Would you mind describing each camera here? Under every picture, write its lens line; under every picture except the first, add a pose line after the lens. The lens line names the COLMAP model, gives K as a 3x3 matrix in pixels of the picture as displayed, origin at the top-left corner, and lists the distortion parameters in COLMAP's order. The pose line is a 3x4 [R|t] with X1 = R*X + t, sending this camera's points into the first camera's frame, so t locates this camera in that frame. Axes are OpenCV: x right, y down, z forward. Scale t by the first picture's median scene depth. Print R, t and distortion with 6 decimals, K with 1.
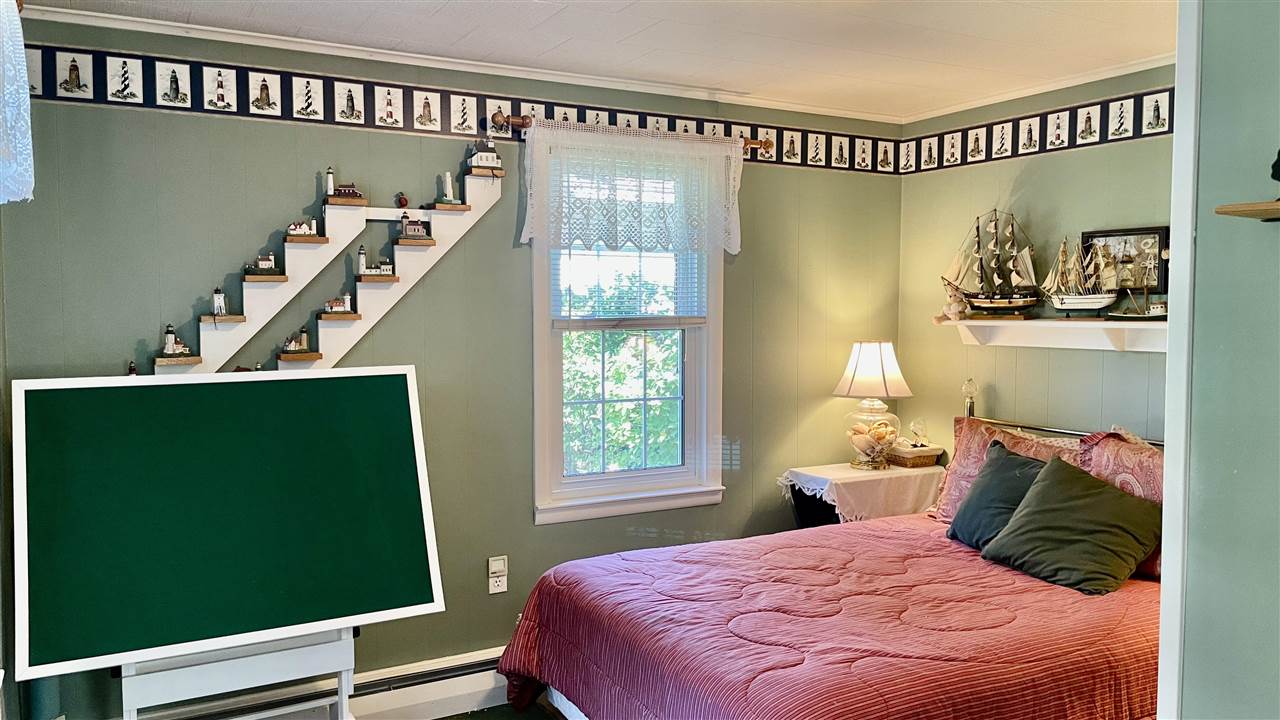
lens RADIAL K [[982.3, 0, 639.7], [0, 982.3, 354.4], [0, 0, 1]] dist [0.072792, -0.099472]
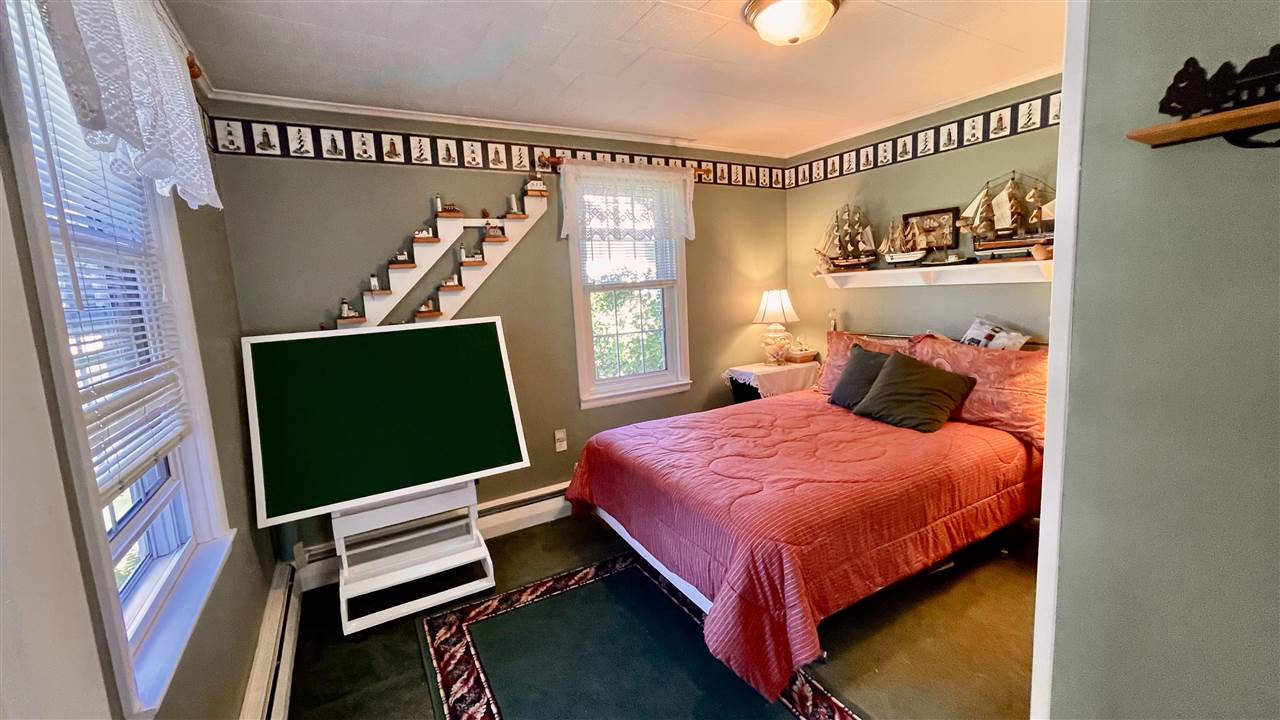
lens RADIAL K [[525.9, 0, 636.6], [0, 525.9, 357.3], [0, 0, 1]] dist [-0.009616, 0.003134]
pose [[0.998366, -0.055502, 0.013567, -0.020818], [0.054169, 0.994977, 0.084179, 0.015868], [-0.018171, -0.083307, 0.996358, 0.128507]]
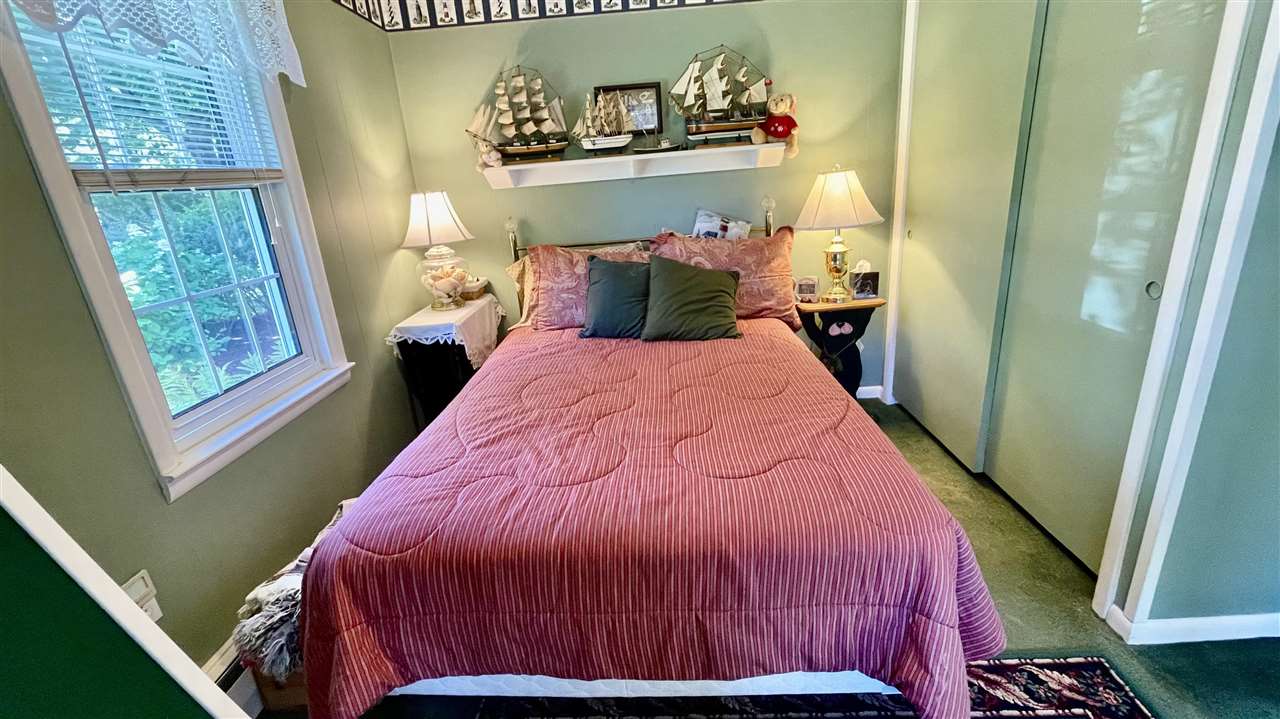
lens RADIAL K [[541.4, 0, 640.0], [0, 541.4, 359.5], [0, 0, 1]] dist [-0.020447, 0.000018]
pose [[0.490946, -0.309904, 0.814206, -0.225532], [0.117944, 0.949630, 0.290333, 0.020166], [-0.863170, -0.046507, 0.502768, 0.601131]]
